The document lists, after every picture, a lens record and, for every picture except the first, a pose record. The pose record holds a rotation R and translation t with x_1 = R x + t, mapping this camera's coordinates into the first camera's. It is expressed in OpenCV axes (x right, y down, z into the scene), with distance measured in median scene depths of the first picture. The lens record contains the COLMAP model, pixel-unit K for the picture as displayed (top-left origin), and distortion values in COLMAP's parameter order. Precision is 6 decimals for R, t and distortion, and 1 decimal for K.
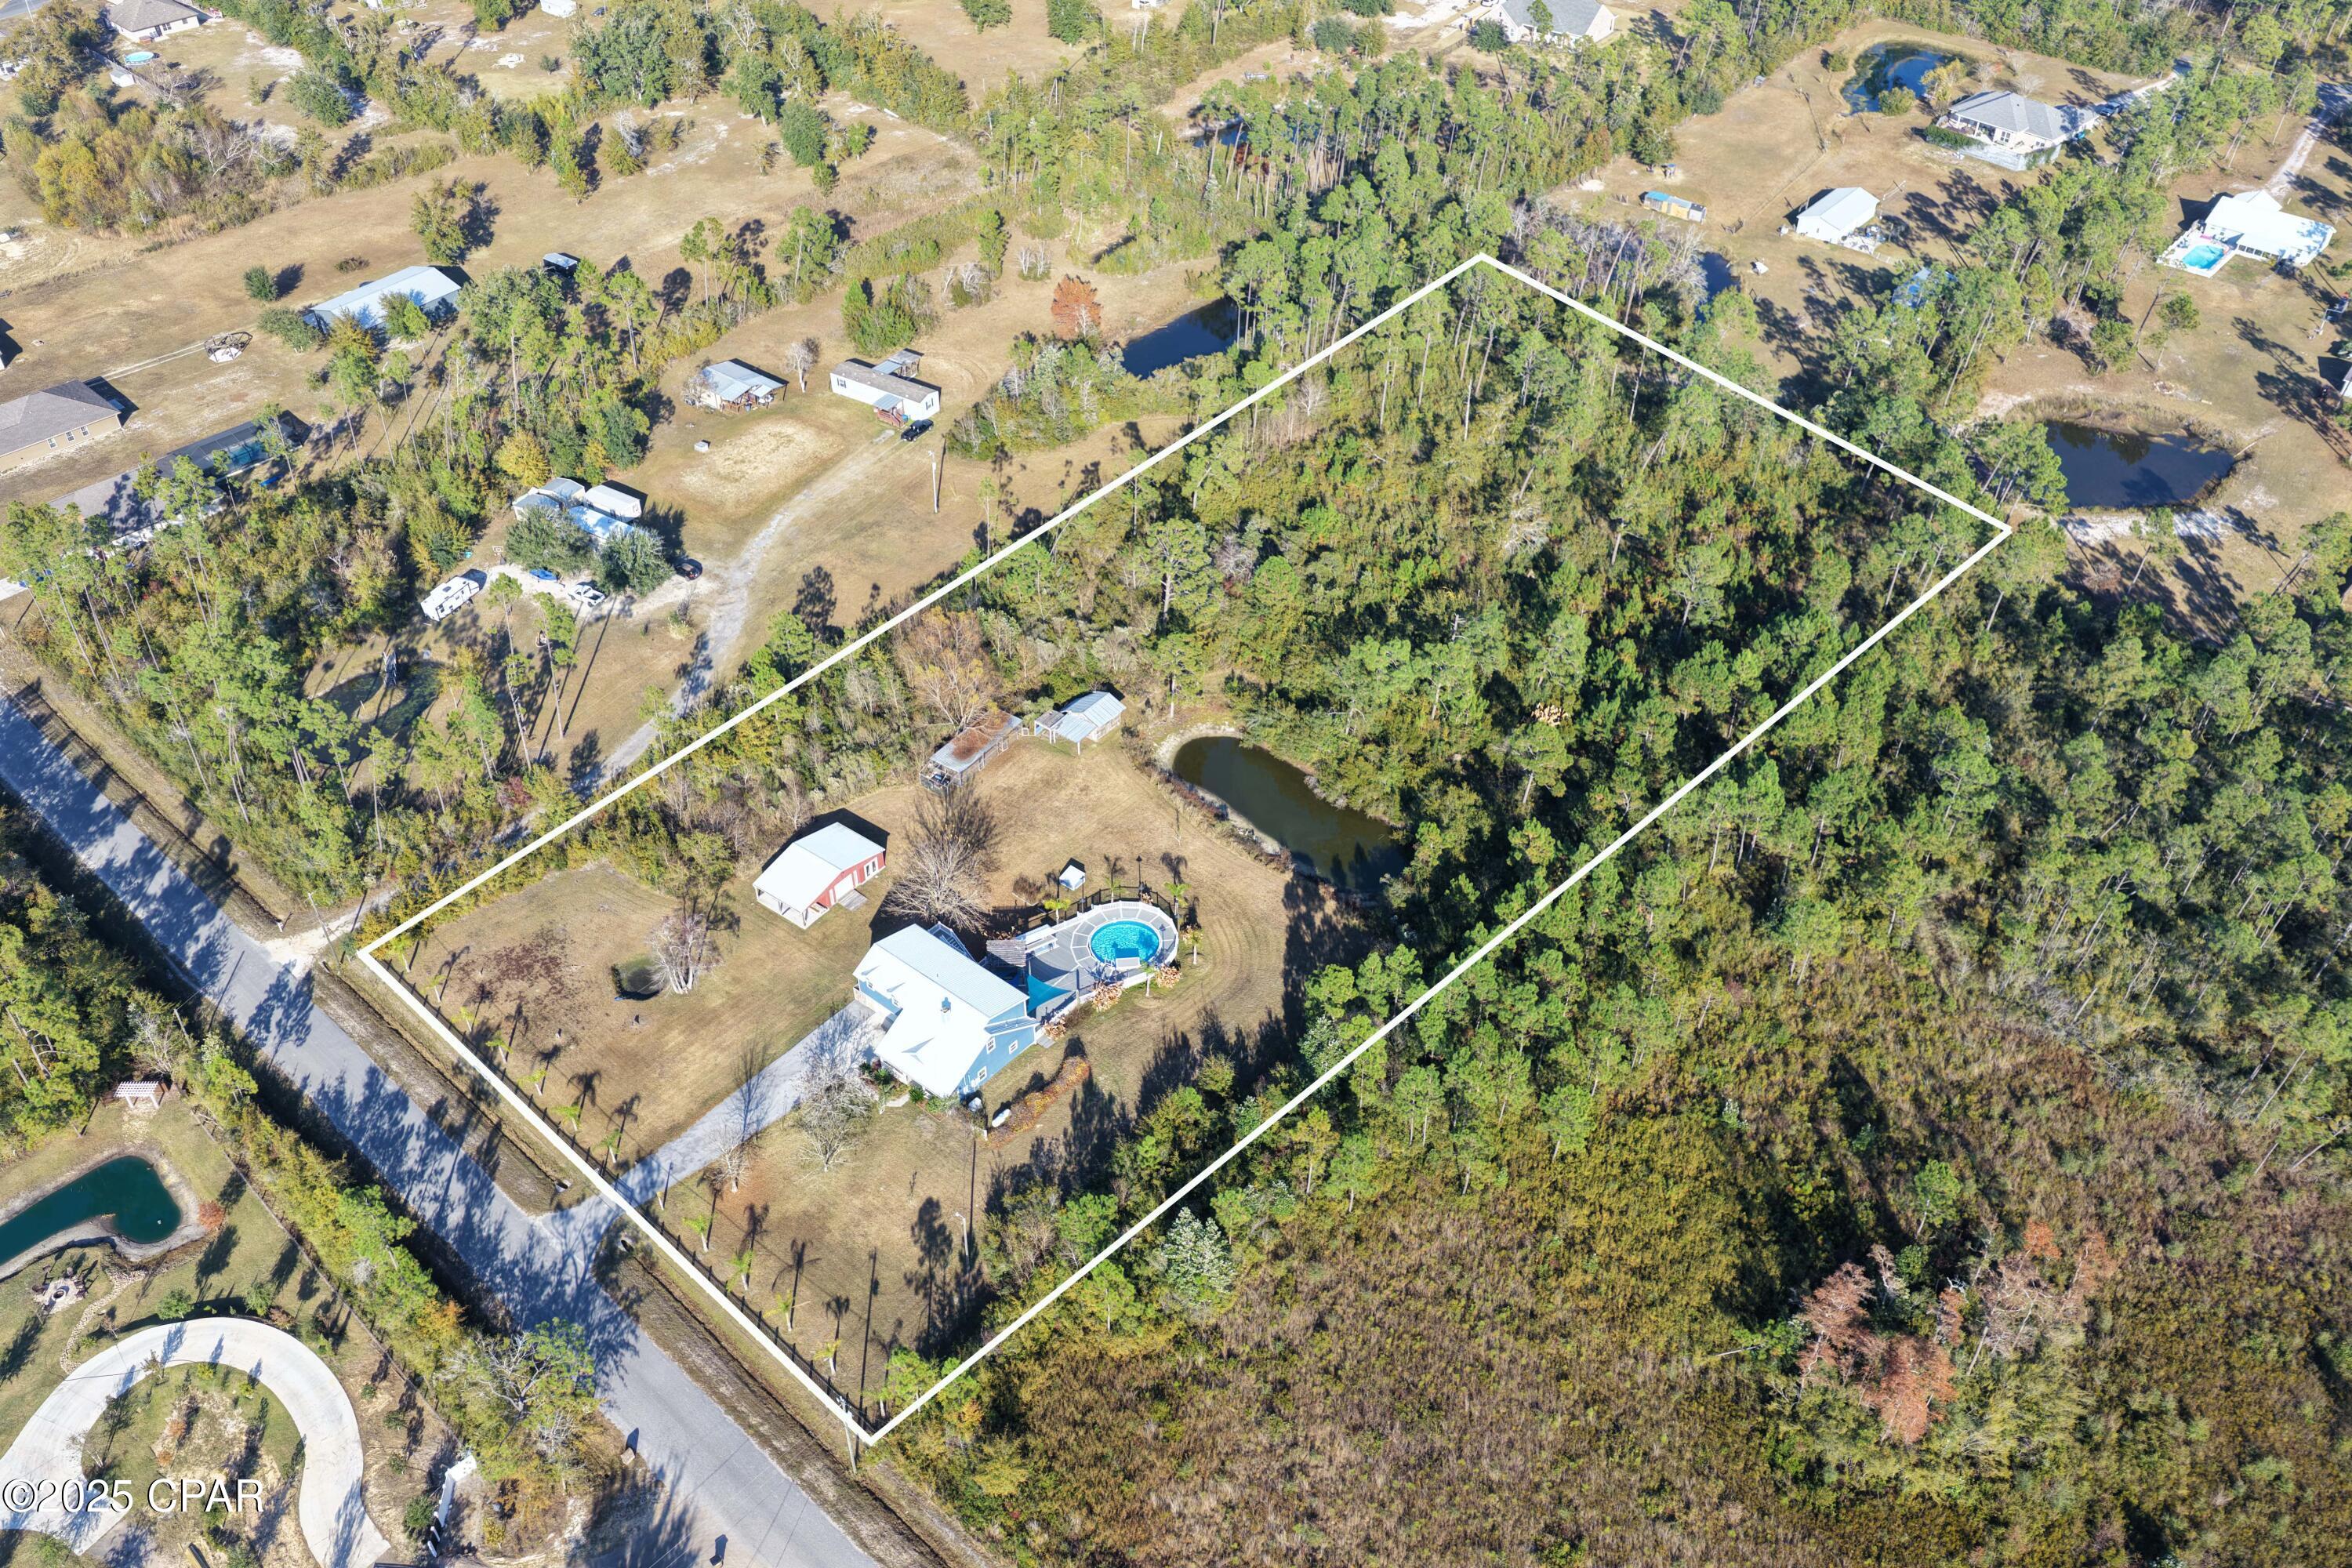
lens RADIAL K [[1953.0, 0, 1180.1], [0, 1953.0, 797.1], [0, 0, 1]] dist [-0.009496, 0.026079]
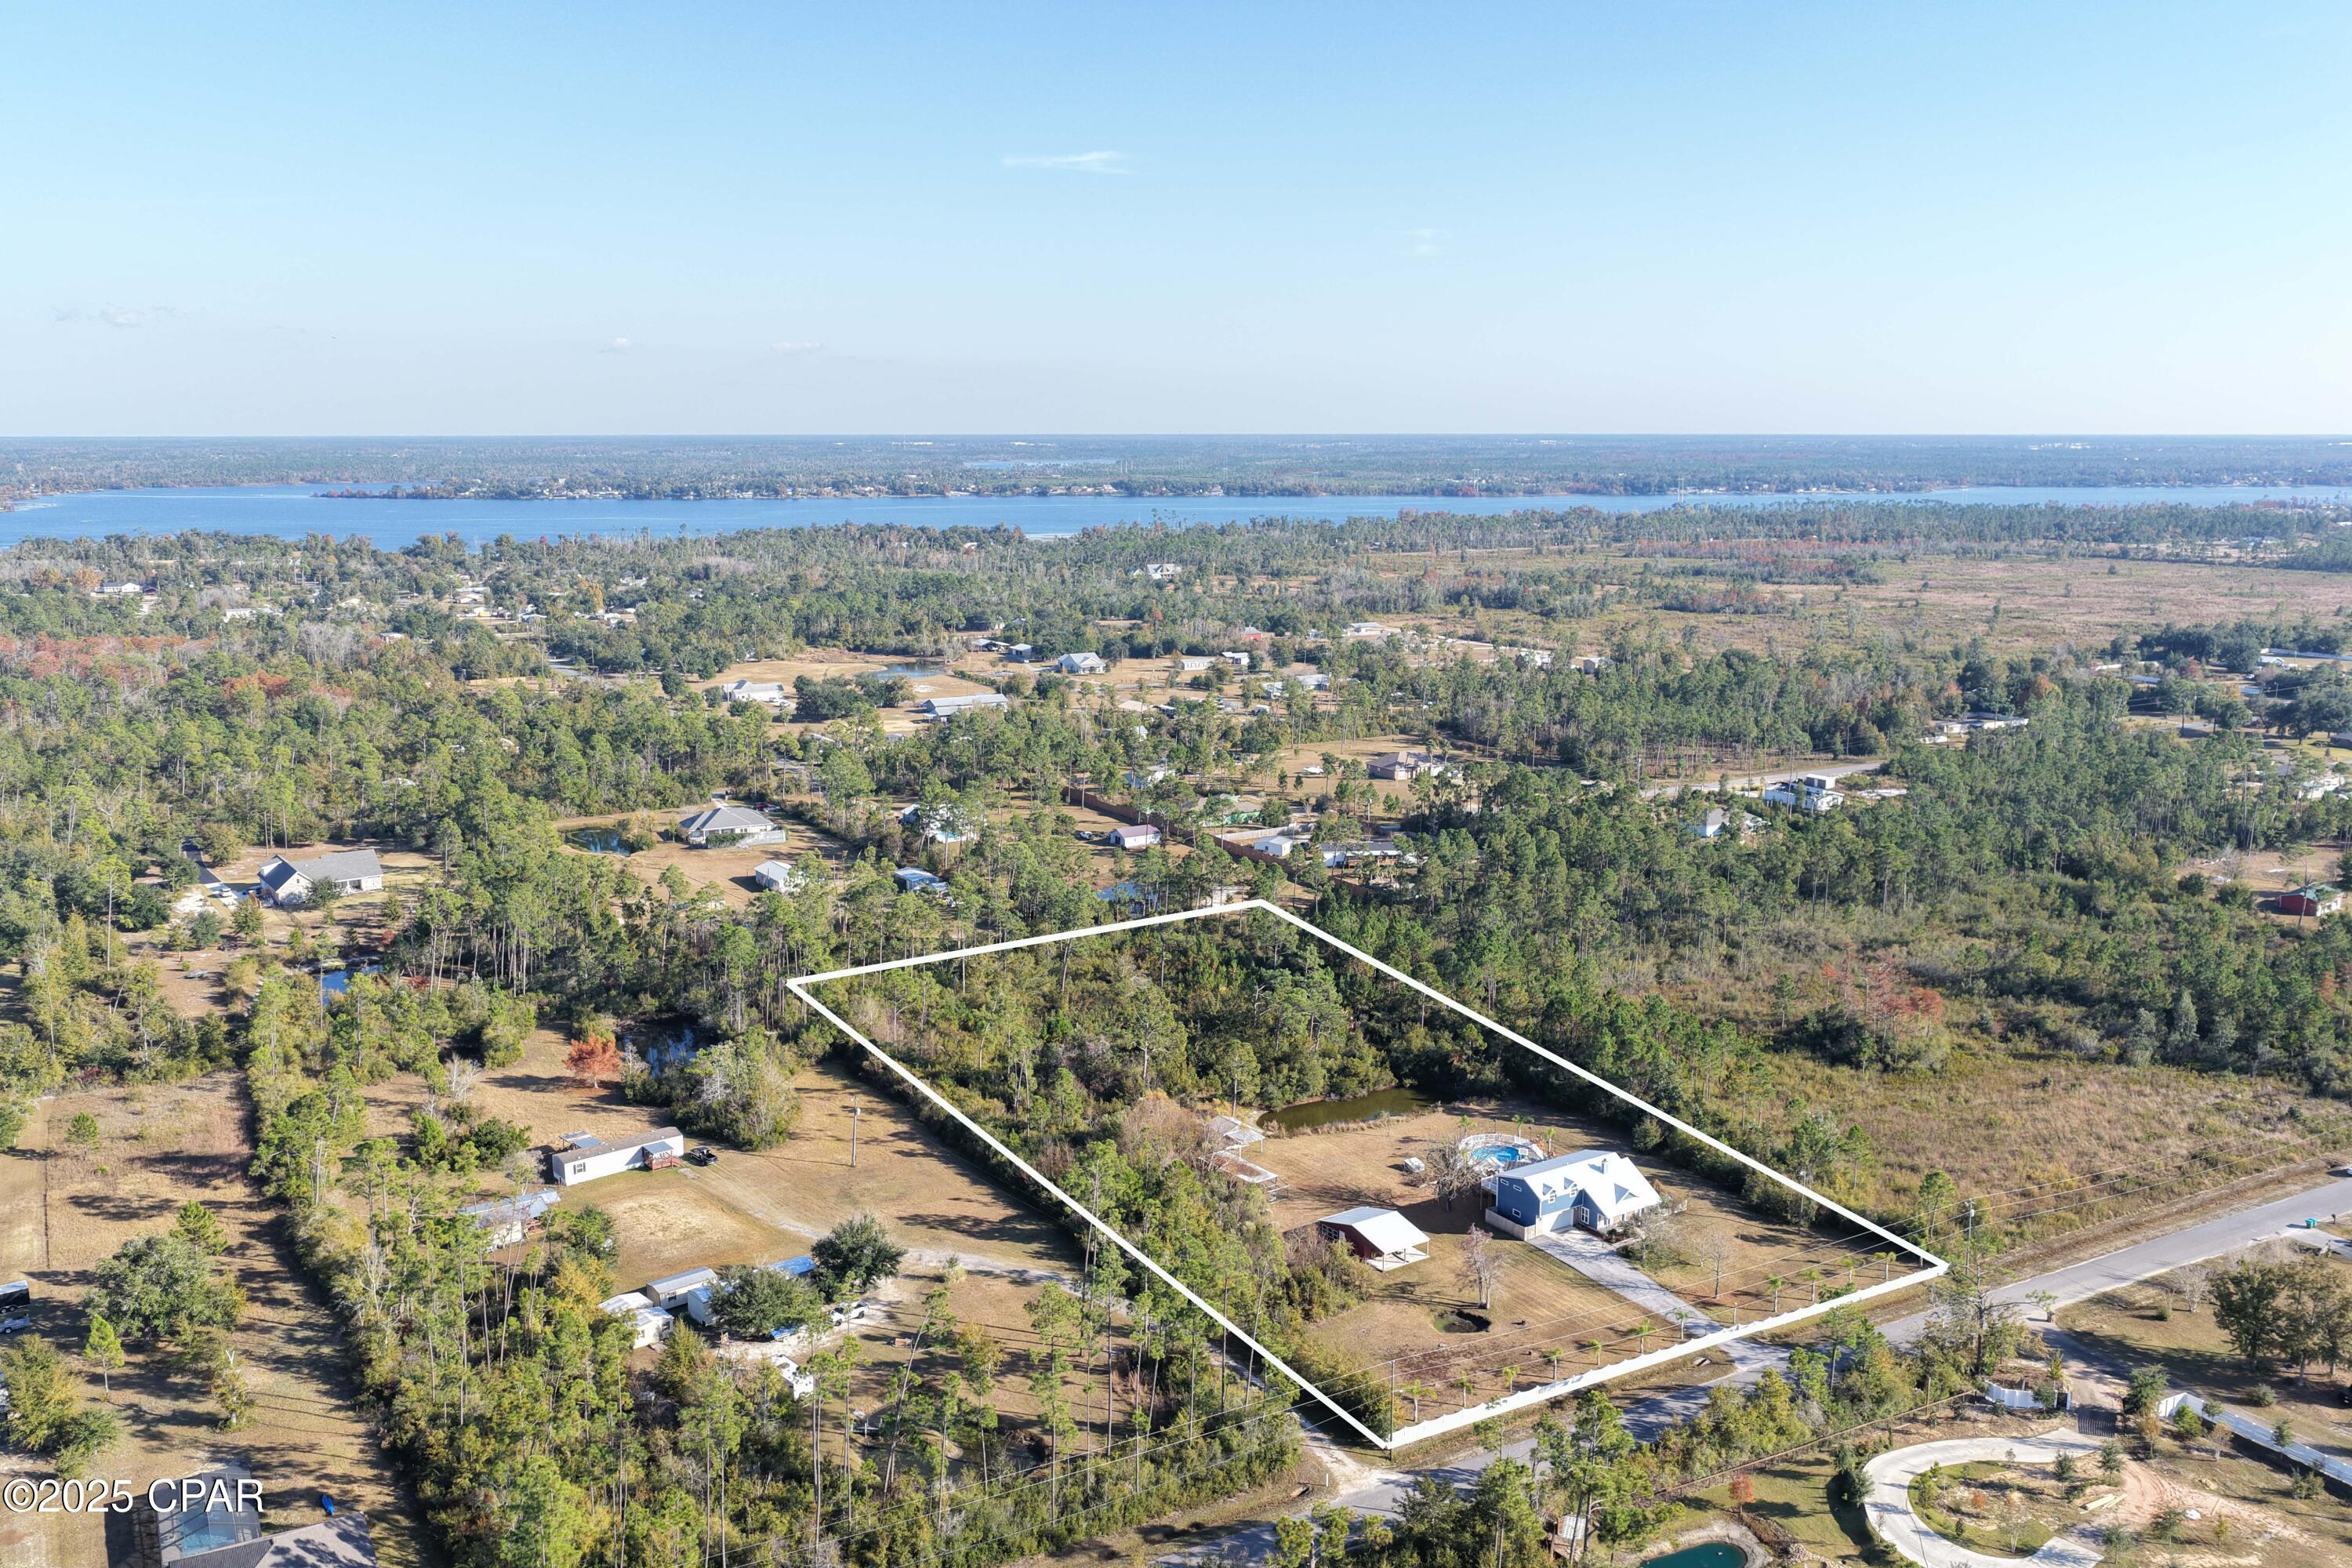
lens RADIAL K [[1953.0, 0, 1179.4], [0, 1953.0, 790.0], [0, 0, 1]] dist [-0.009496, 0.026079]
pose [[0.302329, -0.174598, 0.937077, -1.328791], [0.622986, 0.780254, -0.055615, -0.184800], [-0.721447, 0.600600, 0.344665, 0.559966]]
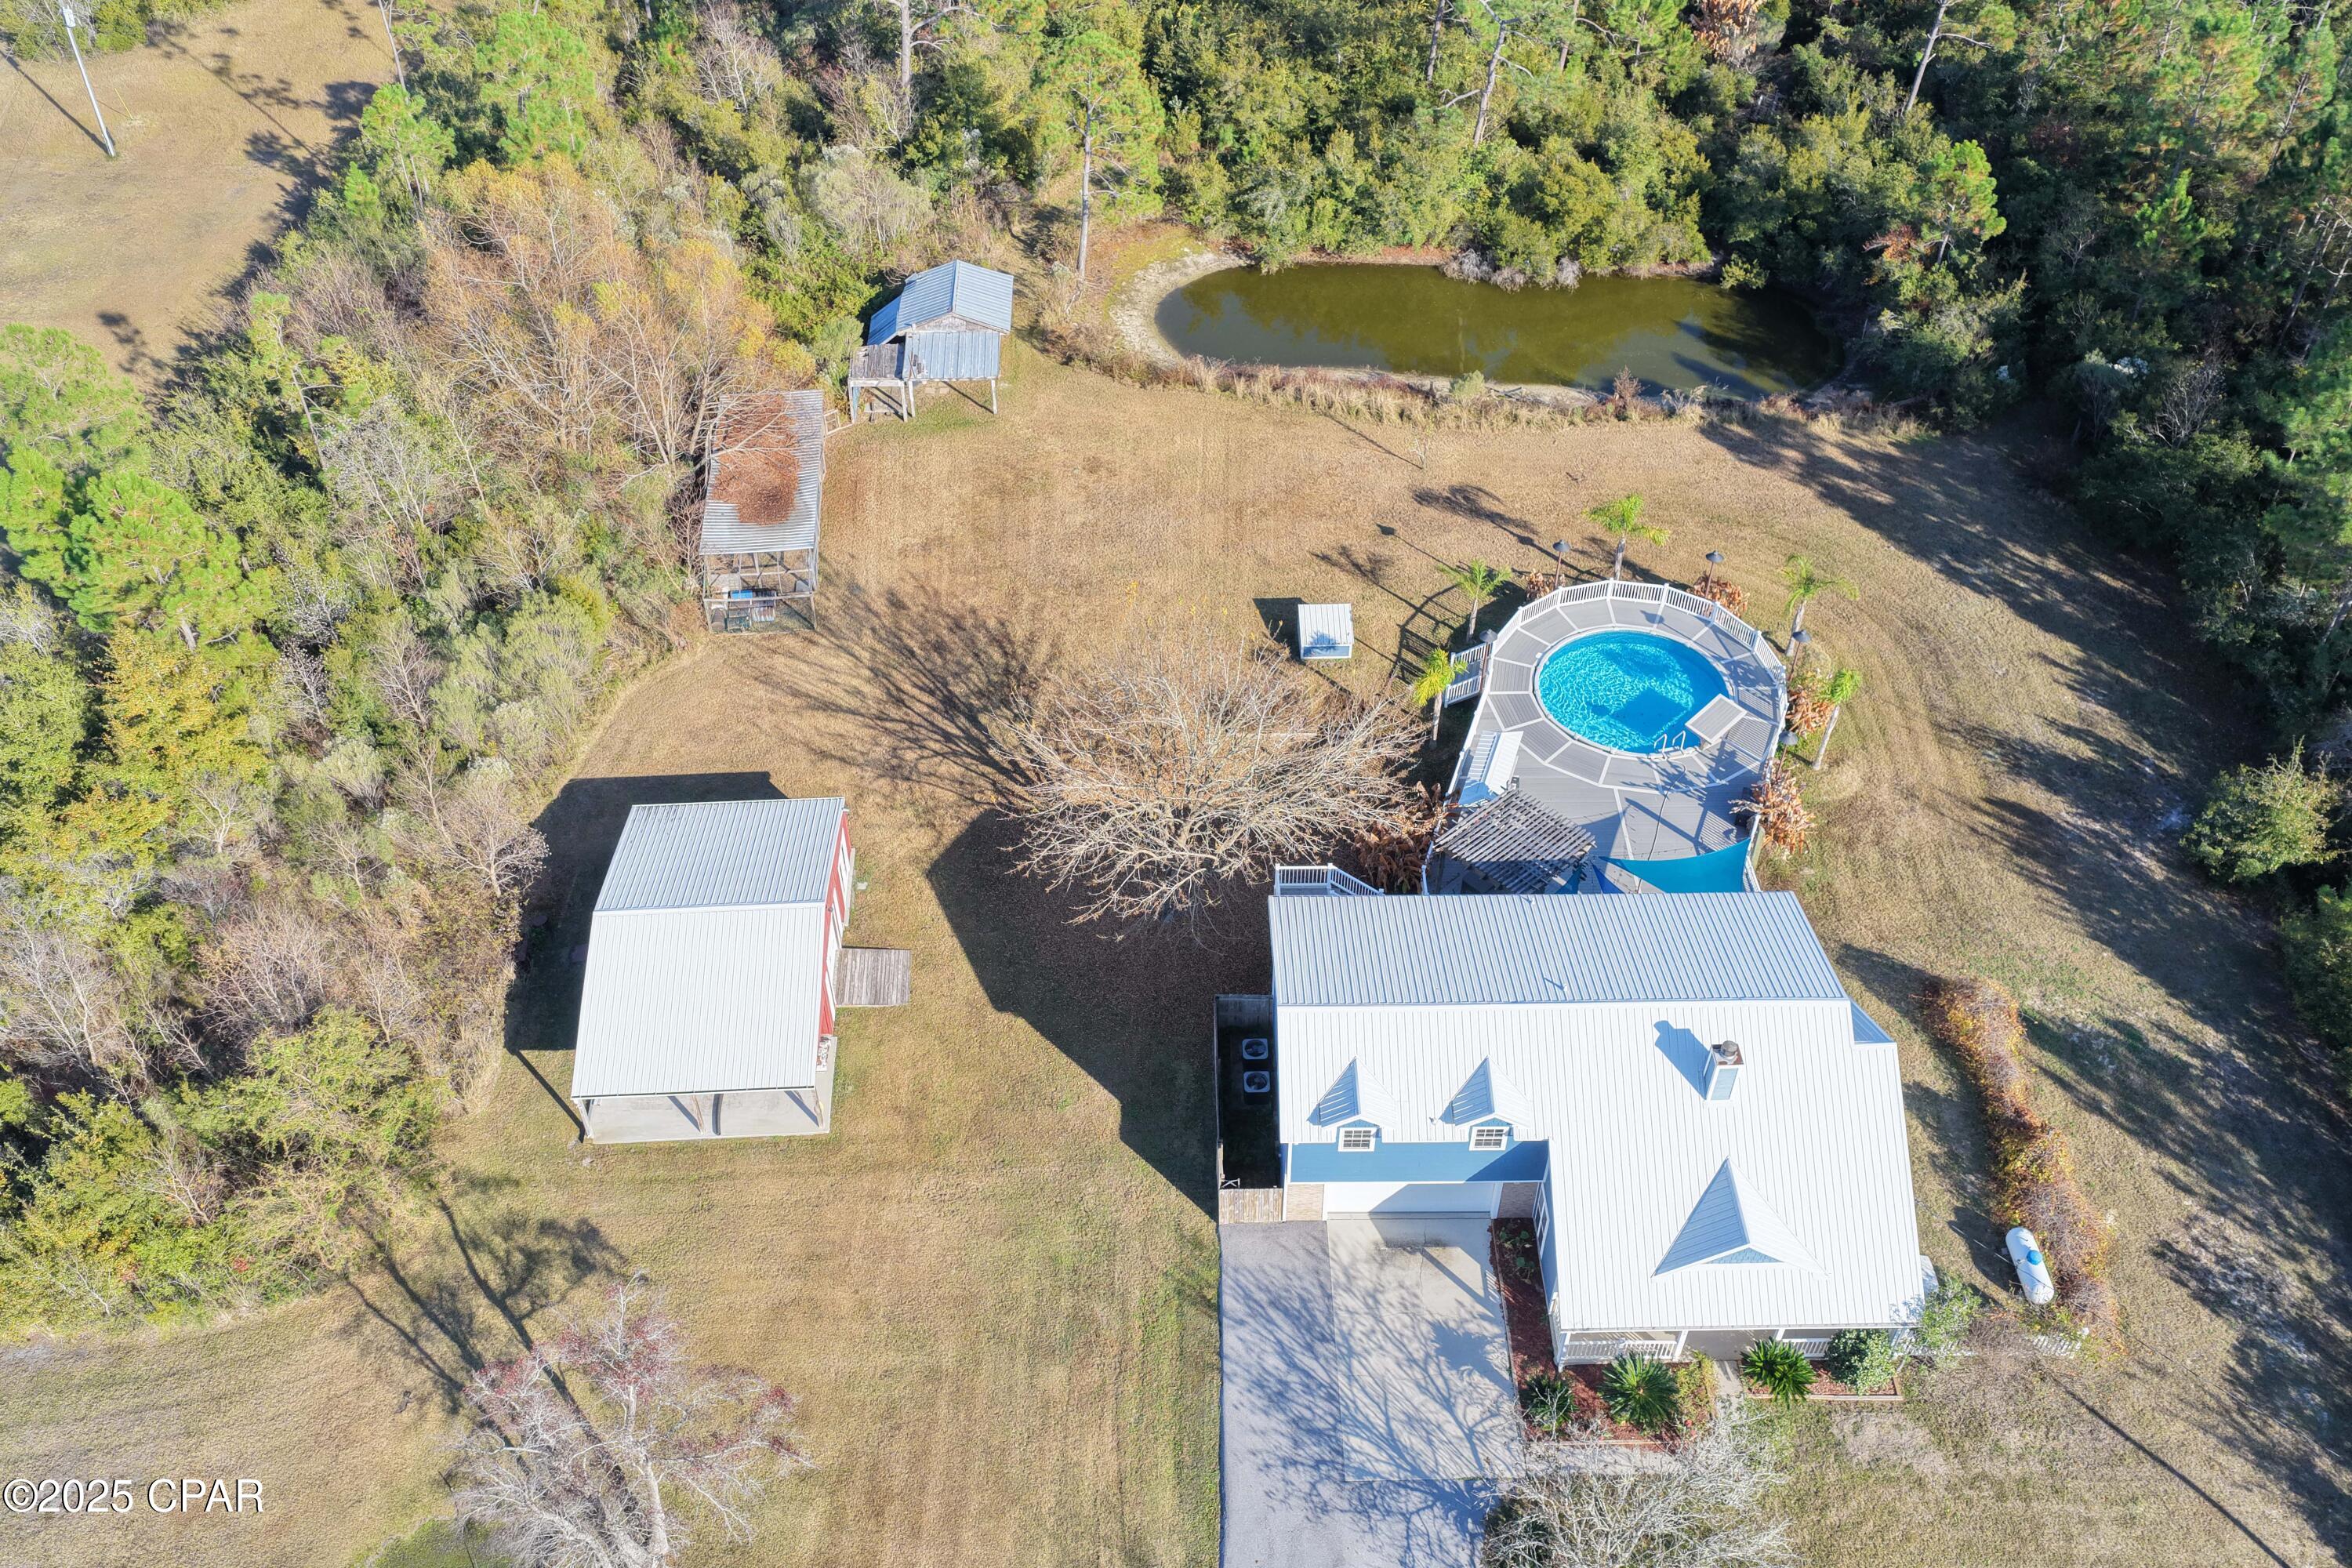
lens RADIAL K [[1953.0, 0, 1183.1], [0, 1953.0, 799.9], [0, 0, 1]] dist [-0.009496, 0.026079]
pose [[0.761474, -0.450353, 0.466197, -0.276055], [0.421731, 0.890395, 0.171290, -0.004230], [-0.492240, 0.066177, 0.867940, 0.743997]]
